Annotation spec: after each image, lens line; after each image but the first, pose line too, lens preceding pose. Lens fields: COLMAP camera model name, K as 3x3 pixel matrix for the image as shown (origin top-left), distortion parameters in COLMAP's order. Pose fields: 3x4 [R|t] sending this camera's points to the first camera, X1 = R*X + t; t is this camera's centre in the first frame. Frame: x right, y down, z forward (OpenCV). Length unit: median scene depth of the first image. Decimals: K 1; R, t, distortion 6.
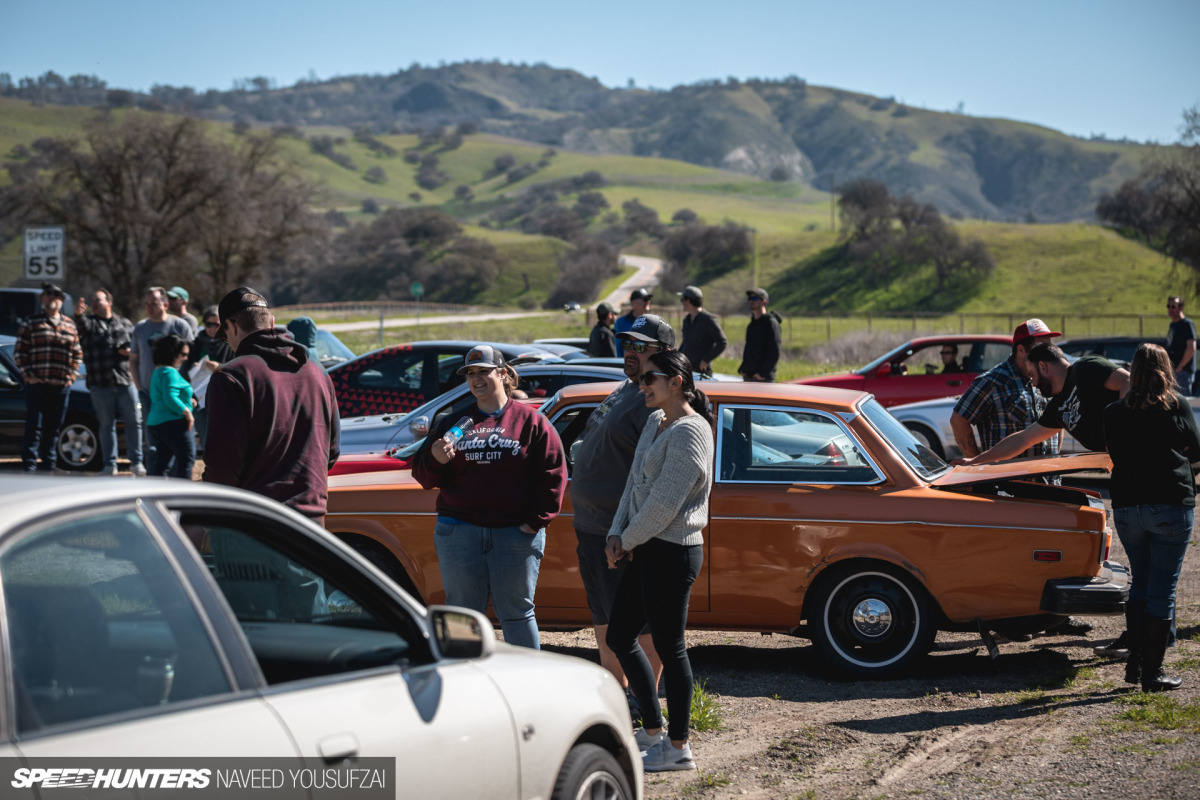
lens RADIAL K [[2558.9, 0, 598.3], [0, 2558.9, 397.7], [0, 0, 1]] dist [-0.026121, 0.000000]
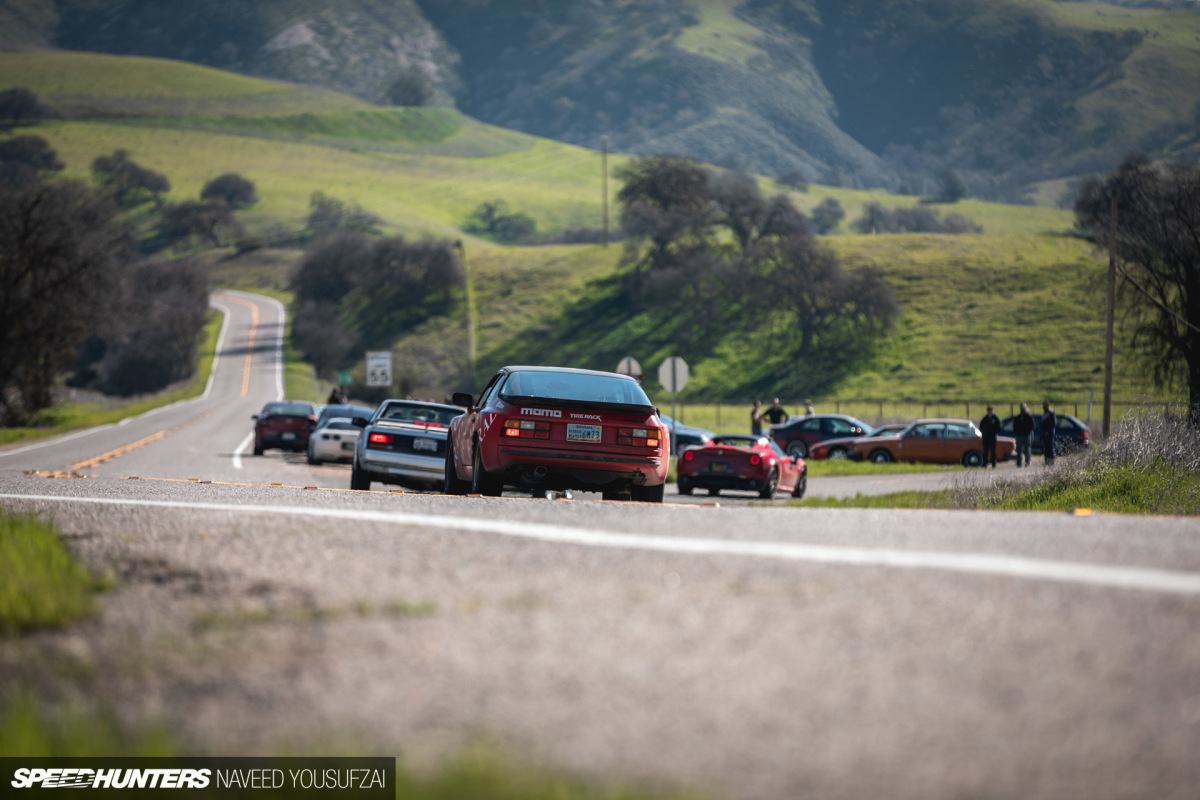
lens RADIAL K [[6925.7, 0, 600.3], [0, 6925.7, 400.7], [0, 0, 1]] dist [0.263028, 0.000000]
pose [[0.992966, -0.005768, 0.118258, -0.091069], [0.009464, 0.999483, -0.030724, 0.015037], [-0.118020, 0.031627, 0.992507, -0.509514]]
